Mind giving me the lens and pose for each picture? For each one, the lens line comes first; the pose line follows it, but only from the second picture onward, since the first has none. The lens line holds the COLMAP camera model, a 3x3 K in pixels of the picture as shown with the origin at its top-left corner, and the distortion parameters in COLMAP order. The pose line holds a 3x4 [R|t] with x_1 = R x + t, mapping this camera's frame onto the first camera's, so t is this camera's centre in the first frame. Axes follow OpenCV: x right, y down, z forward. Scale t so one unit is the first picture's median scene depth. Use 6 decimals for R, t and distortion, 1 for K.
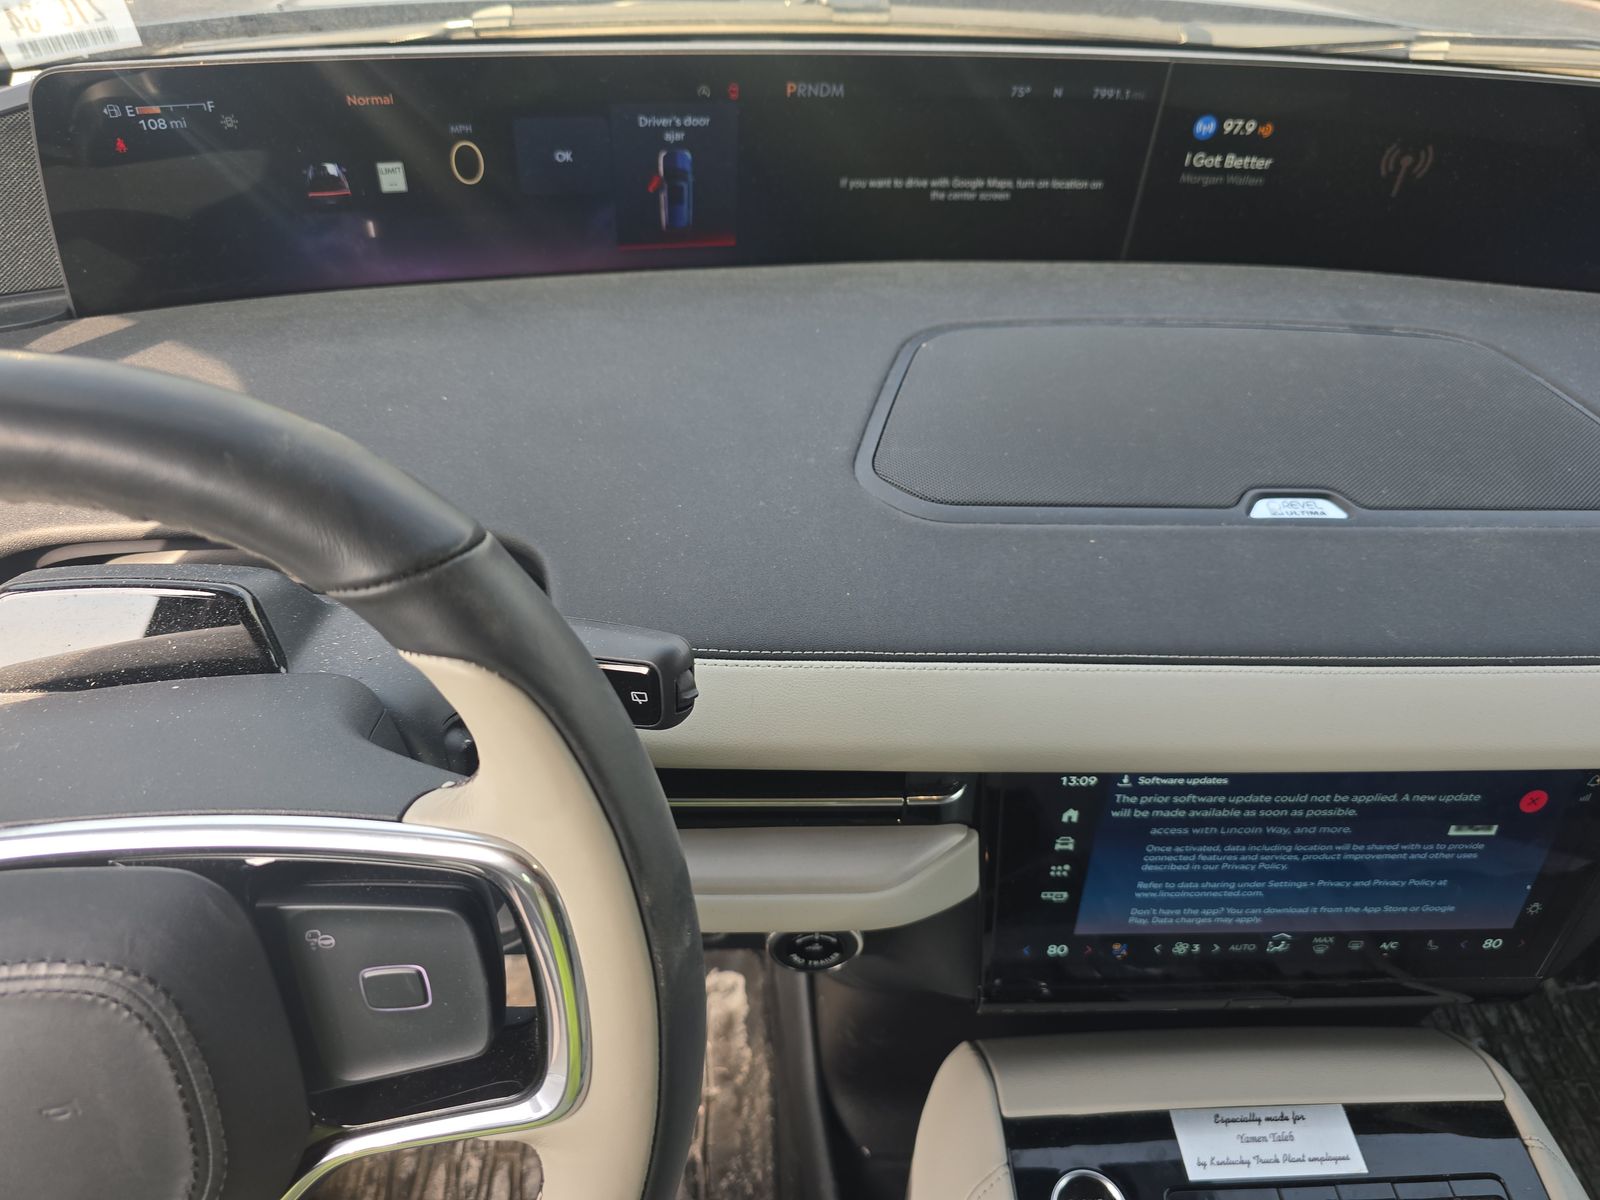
lens RADIAL K [[1088.0, 0, 800.4], [0, 1088.0, 596.5], [0, 0, 1]] dist [0.000878, -0.005469]
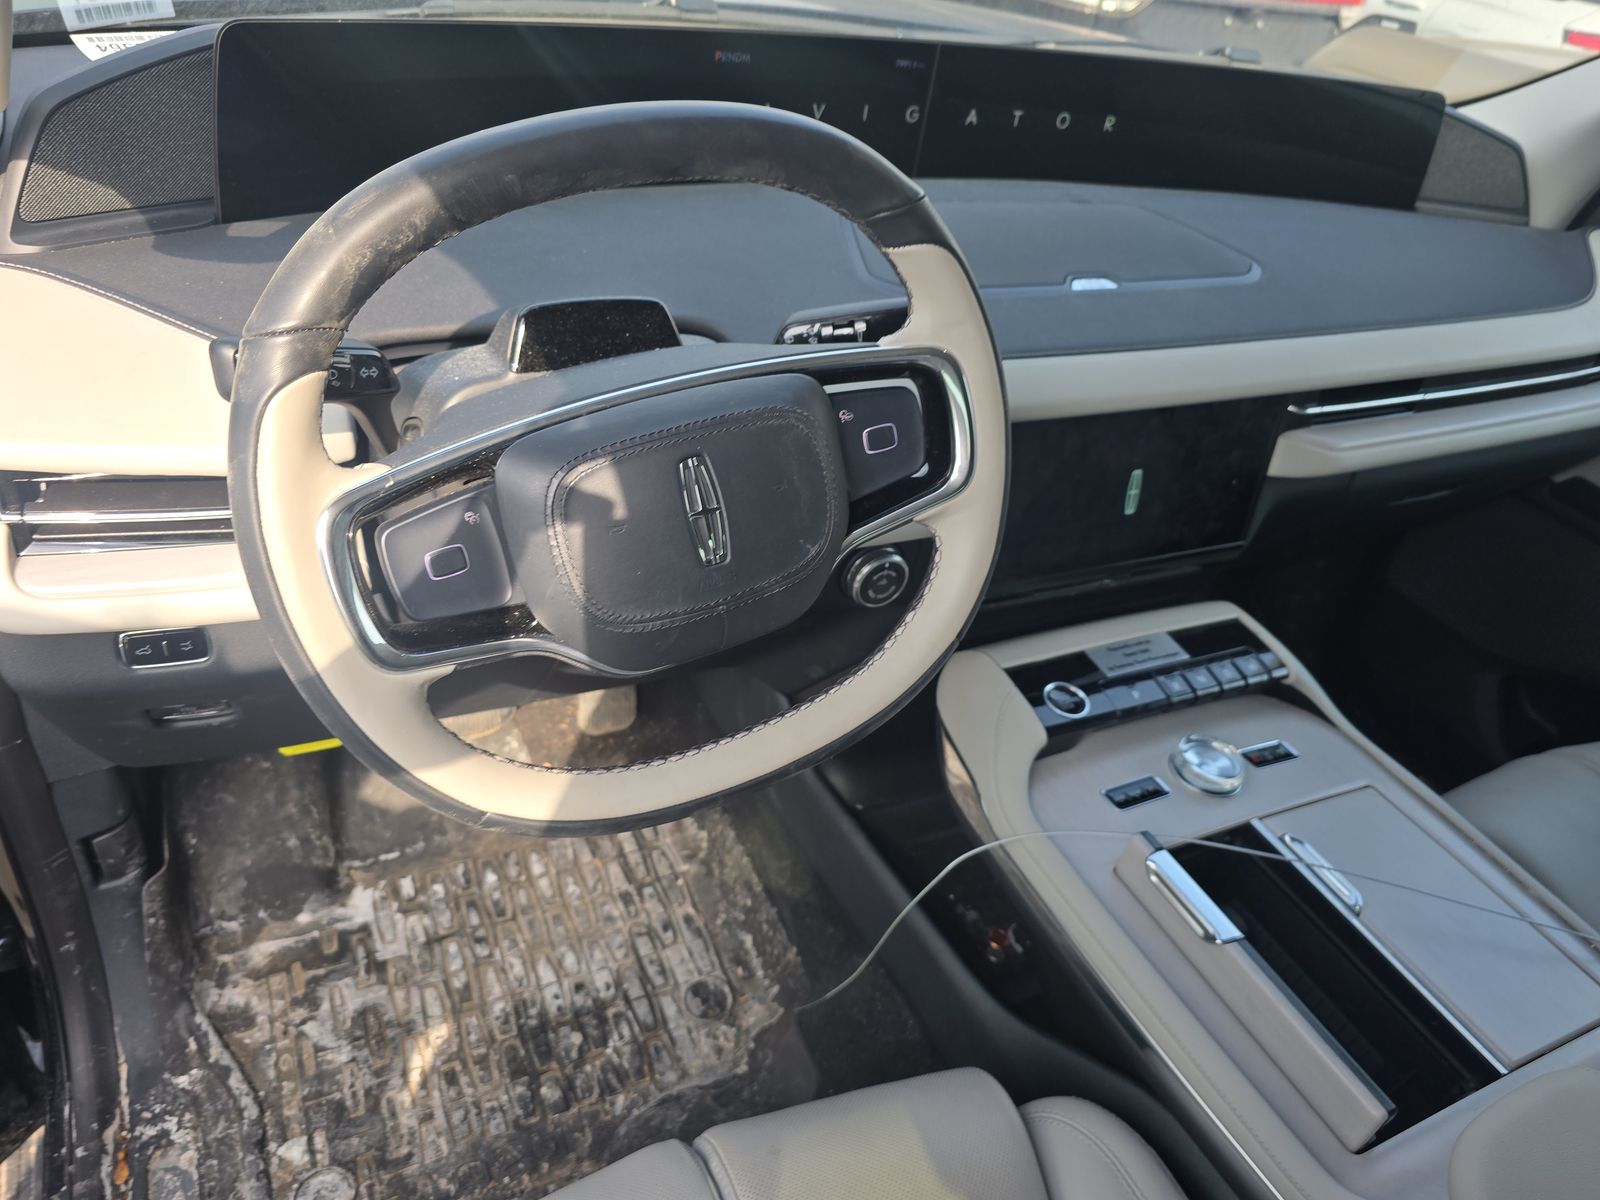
lens RADIAL K [[1088.0, 0, 797.5], [0, 1088.0, 601.3], [0, 0, 1]] dist [0.000878, -0.005469]
pose [[0.921068, -0.160720, 0.354686, -0.512213], [0.171713, 0.985147, 0.000491, 0.253481], [-0.349497, 0.060452, 0.934985, -0.332492]]
